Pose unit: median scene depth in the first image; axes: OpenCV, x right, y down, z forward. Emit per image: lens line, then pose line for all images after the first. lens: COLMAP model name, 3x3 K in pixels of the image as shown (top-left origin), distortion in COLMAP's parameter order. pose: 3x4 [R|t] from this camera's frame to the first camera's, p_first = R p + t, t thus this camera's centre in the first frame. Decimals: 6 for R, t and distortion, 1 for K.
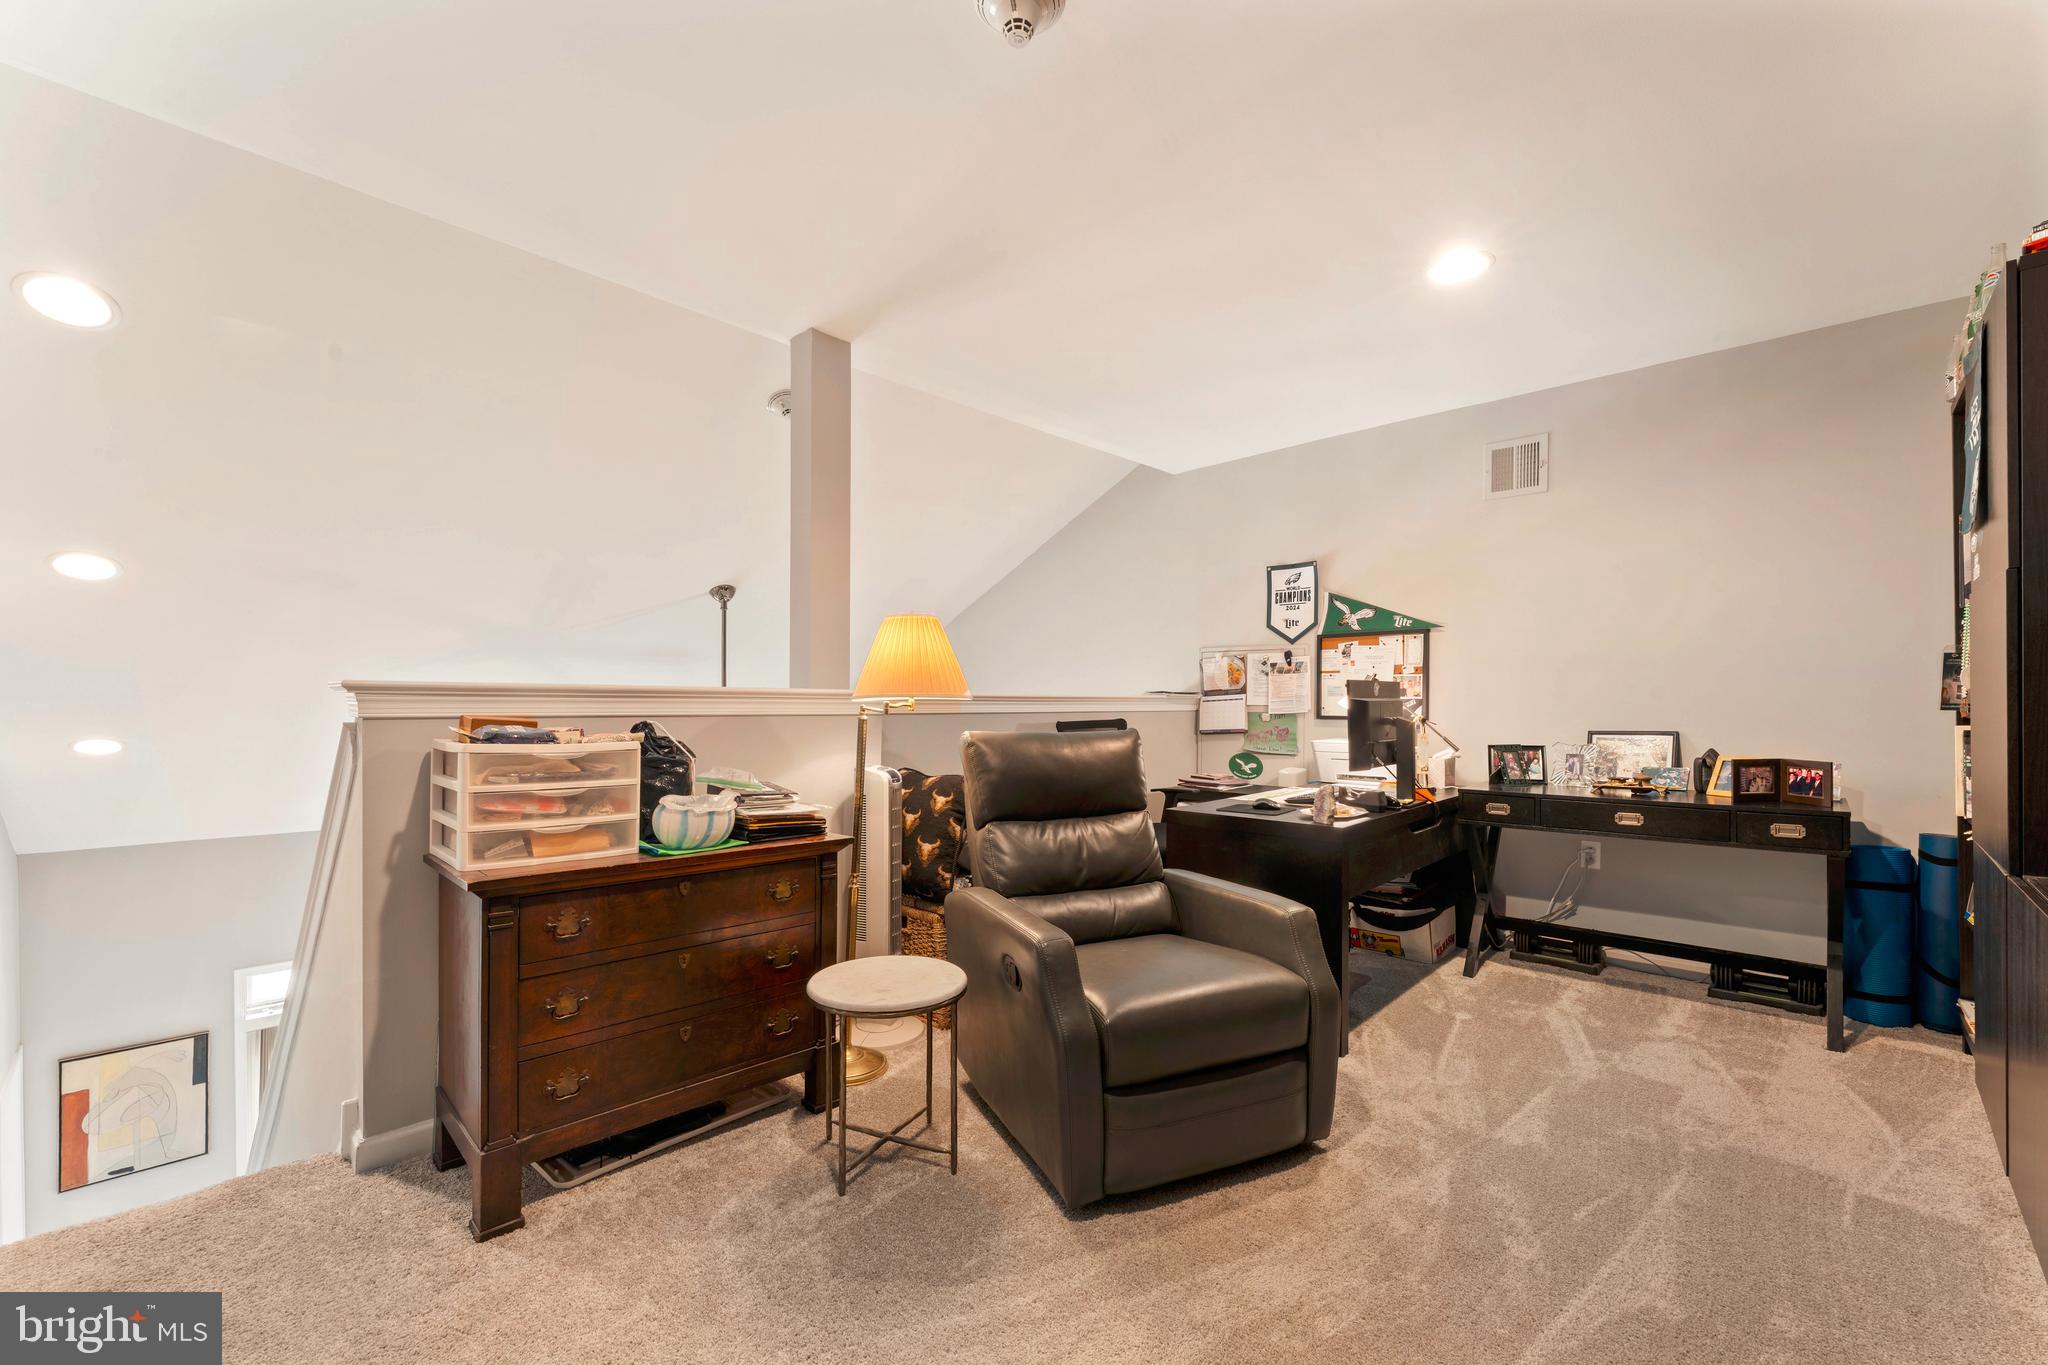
lens RADIAL K [[828.9, 0, 1014.6], [0, 828.9, 692.4], [0, 0, 1]] dist [0.008382, -0.002293]
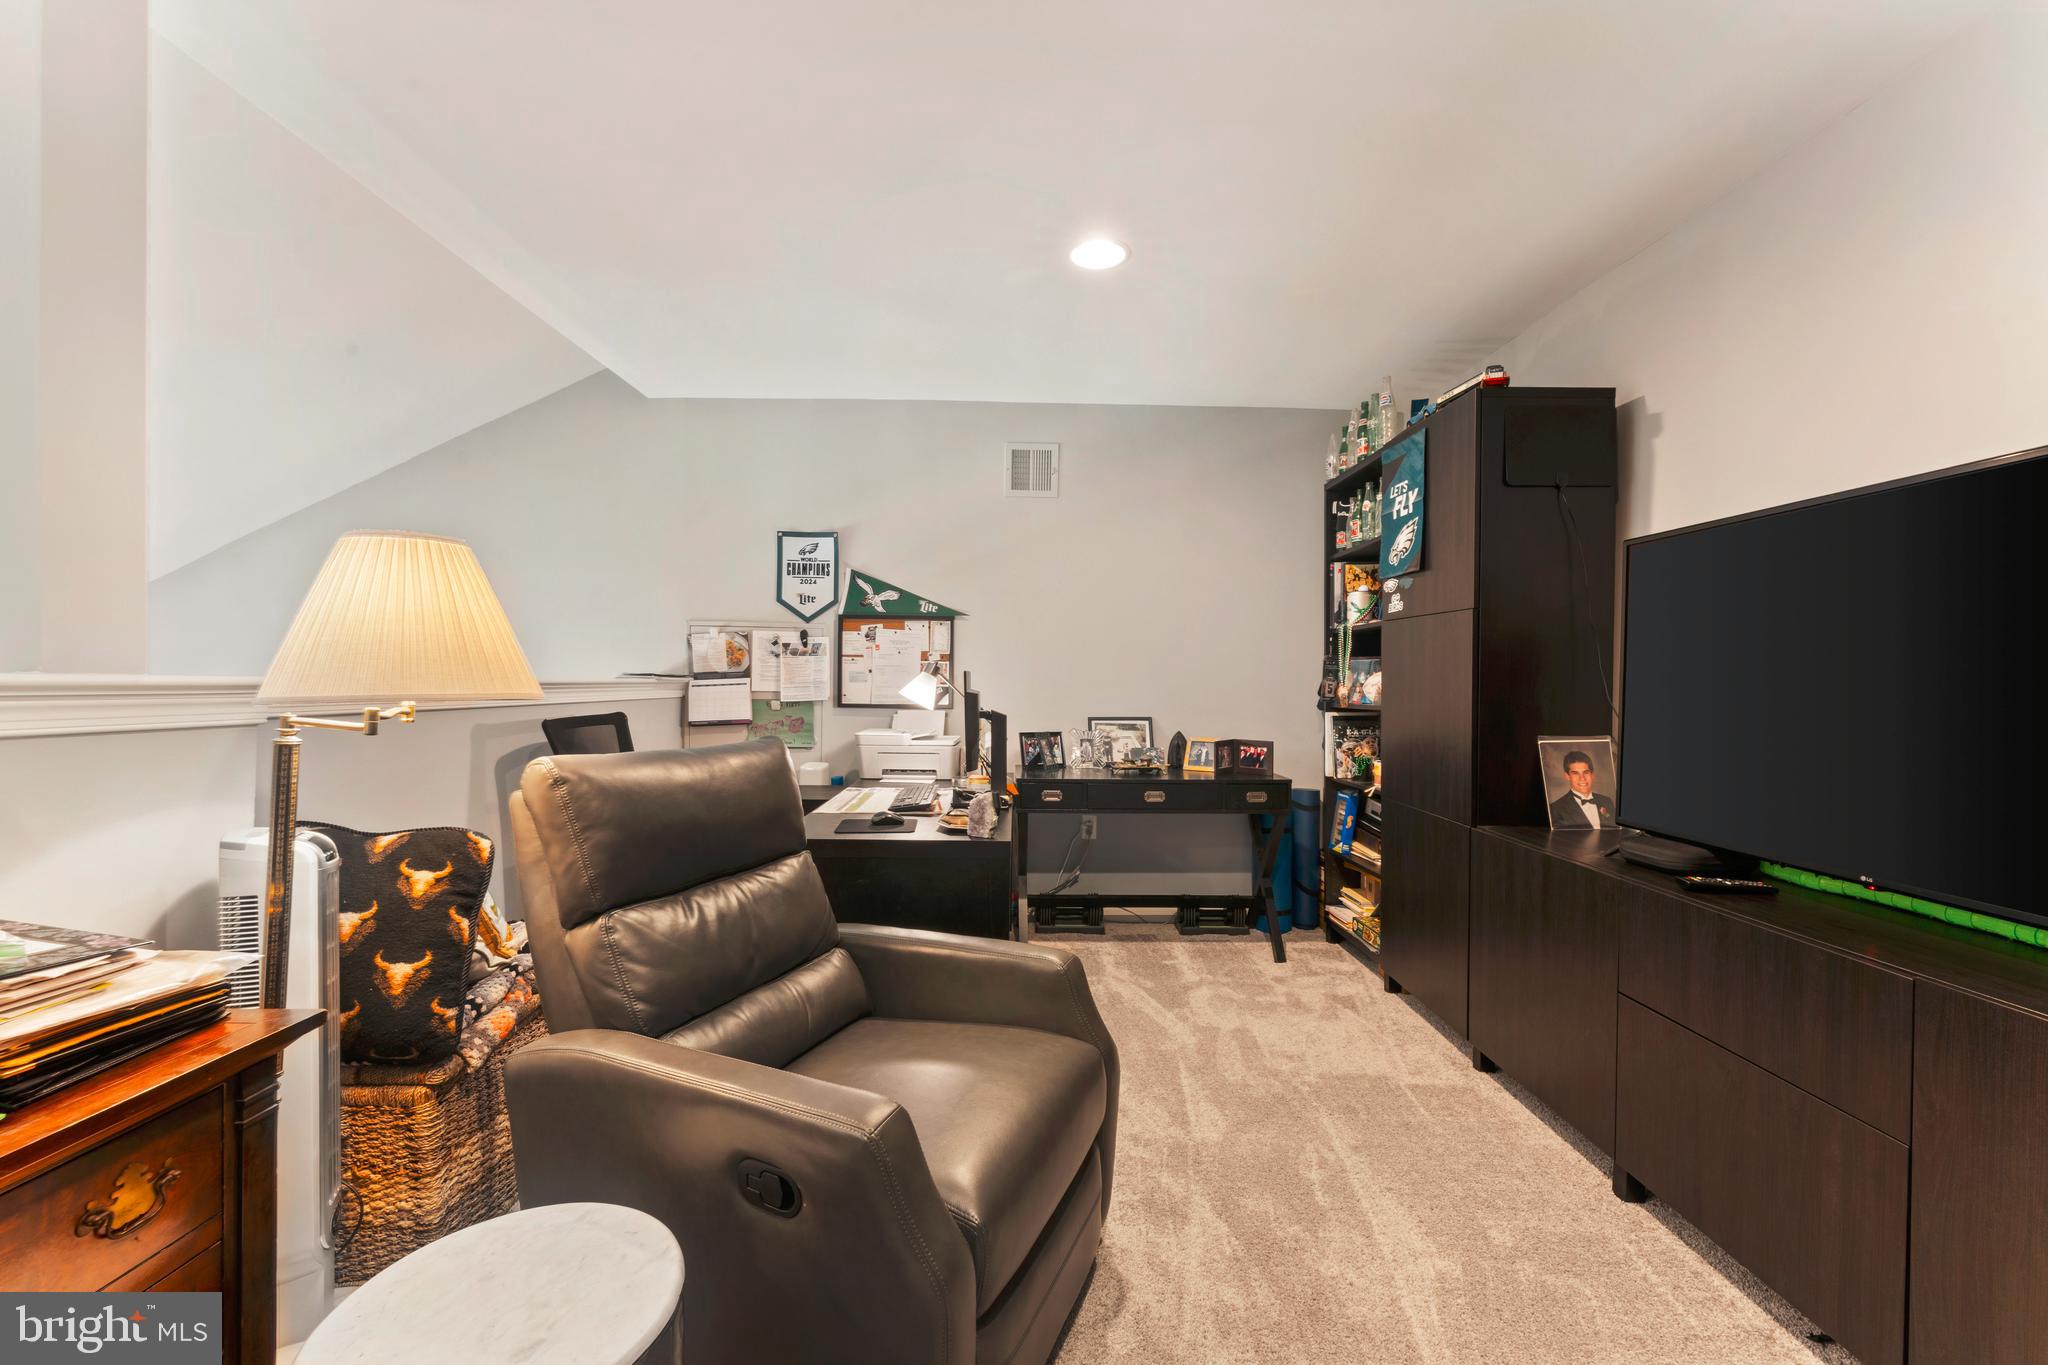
lens RADIAL K [[828.9, 0, 1026.6], [0, 828.9, 685.8], [0, 0, 1]] dist [0.008382, -0.002293]
pose [[0.709552, 0.002895, 0.704647, -0.167639], [-0.020096, 0.999668, 0.016129, -0.013296], [-0.704366, -0.025605, 0.709375, 0.277872]]
